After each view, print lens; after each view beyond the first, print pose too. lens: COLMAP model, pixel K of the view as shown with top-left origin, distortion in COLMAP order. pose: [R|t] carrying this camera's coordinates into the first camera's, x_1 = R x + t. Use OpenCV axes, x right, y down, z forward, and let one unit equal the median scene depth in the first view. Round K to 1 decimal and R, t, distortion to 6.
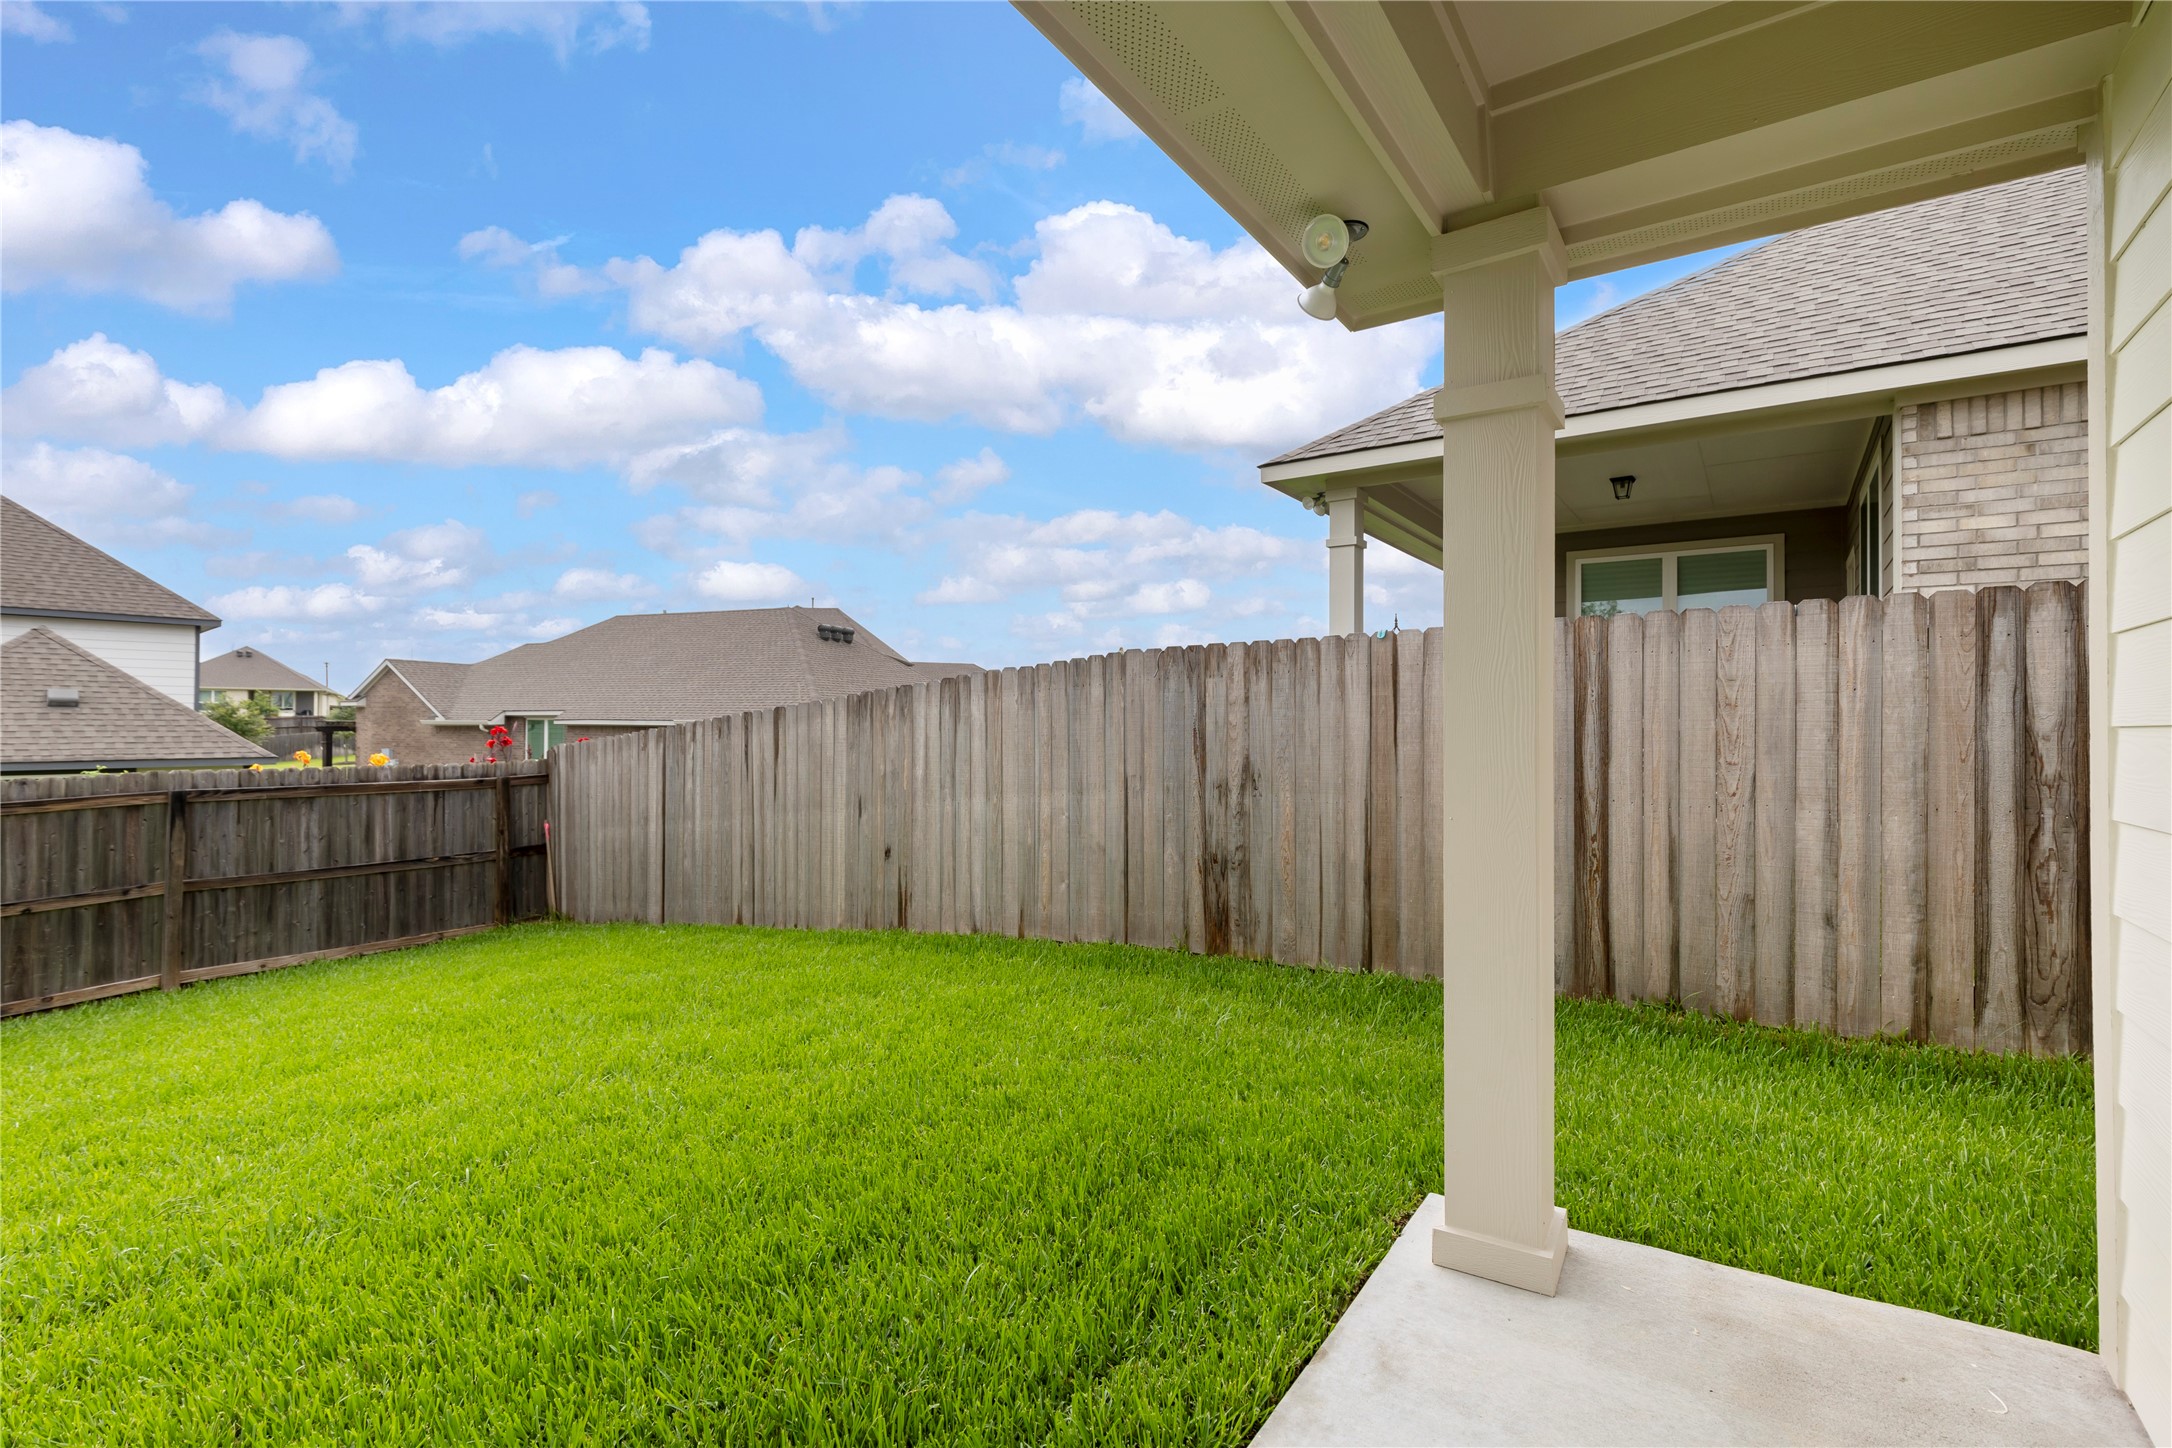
lens RADIAL K [[988.2, 0, 1081.0], [0, 988.2, 722.6], [0, 0, 1]] dist [0.011539, -0.001562]
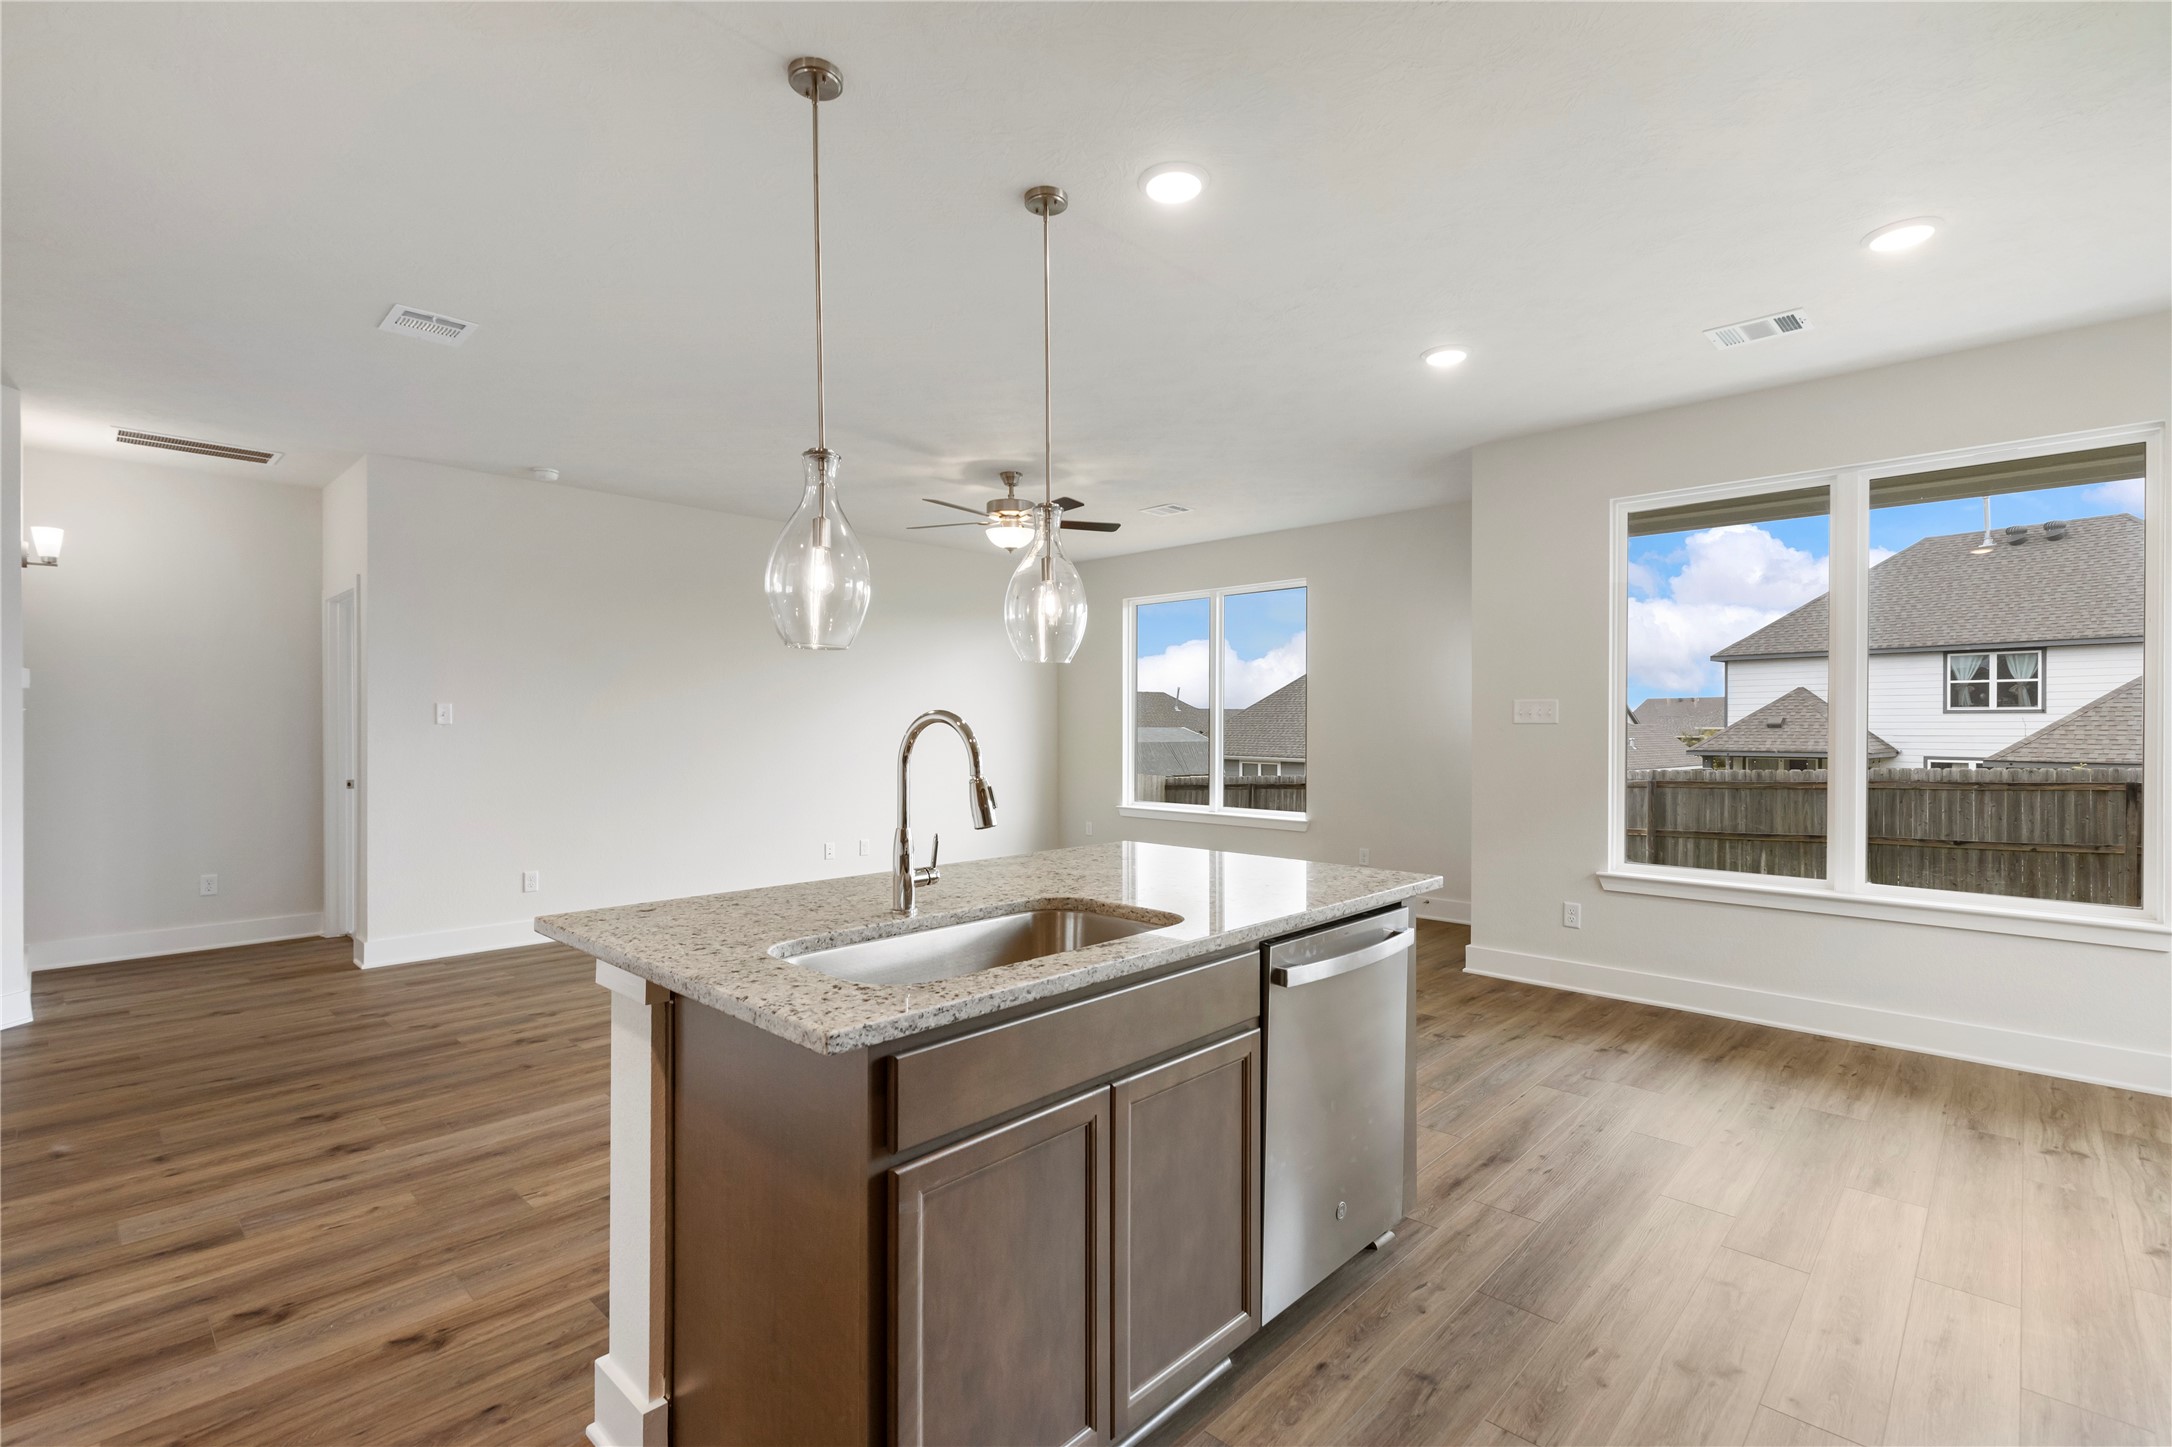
lens RADIAL K [[988.2, 0, 1079.3], [0, 988.2, 725.1], [0, 0, 1]] dist [0.011539, -0.001562]
pose [[-0.158719, -0.007185, -0.987298, 0.821555], [0.003822, 0.999962, -0.007891, -0.007804], [0.987316, -0.005026, -0.158686, -0.285091]]
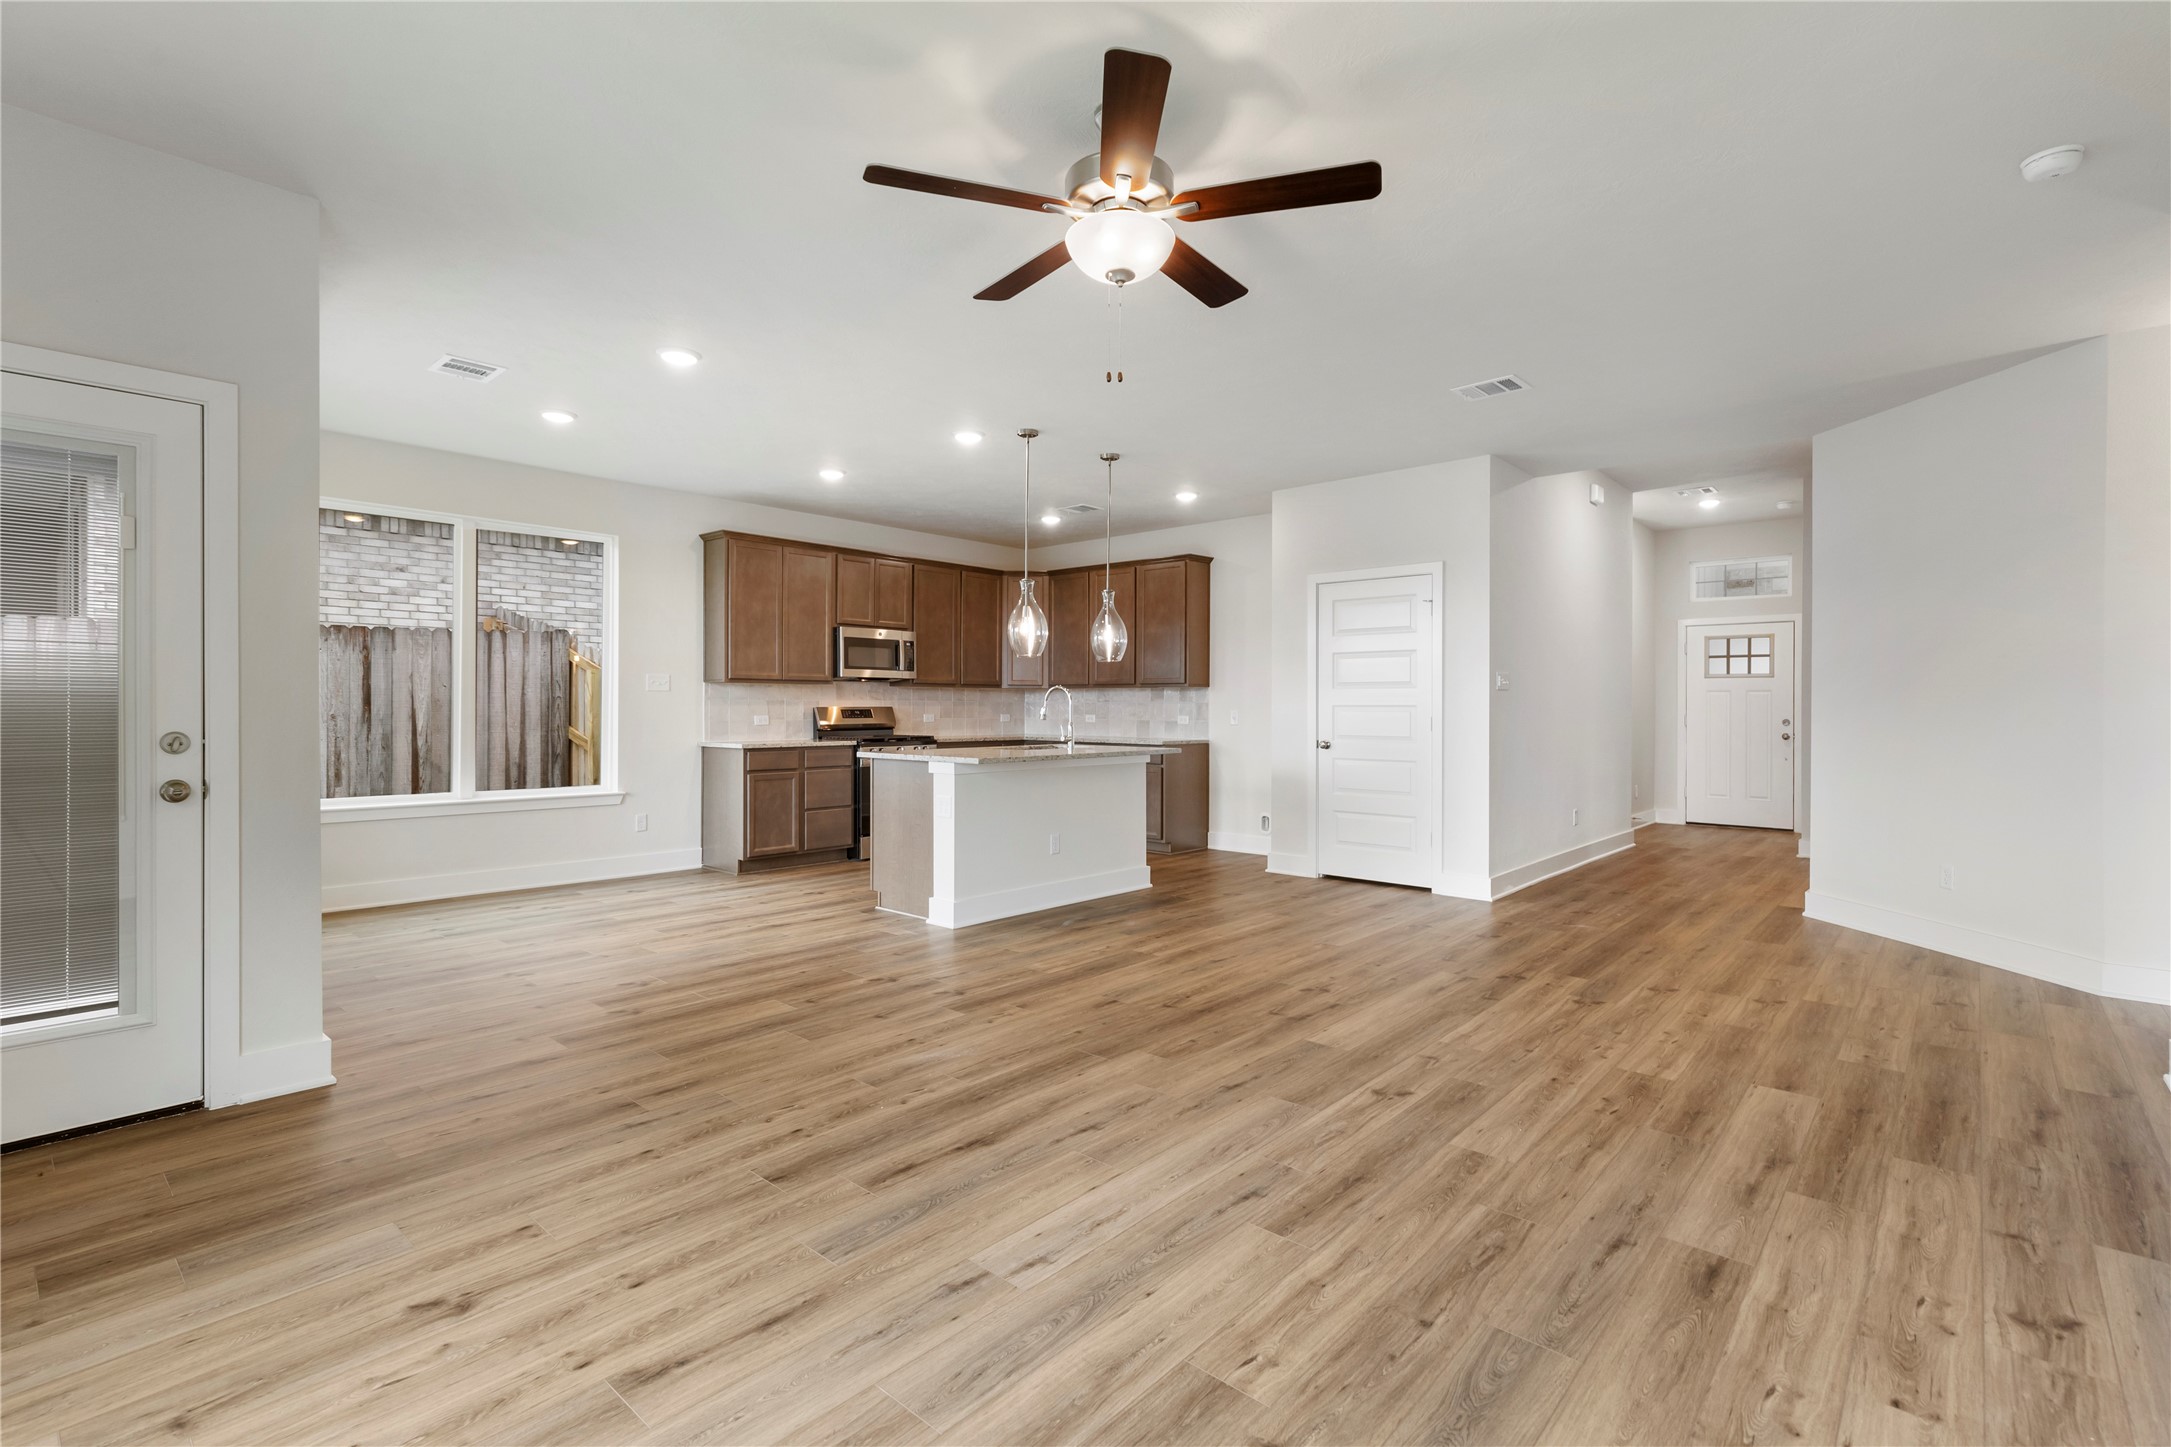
lens RADIAL K [[987.8, 0, 1097.1], [0, 987.8, 716.0], [0, 0, 1]] dist [0.011539, -0.001562]
pose [[0.111312, -0.015835, 0.993659, -0.381897], [-0.007145, 0.999834, 0.016733, -0.001615], [-0.993760, -0.008962, 0.111181, -0.511251]]
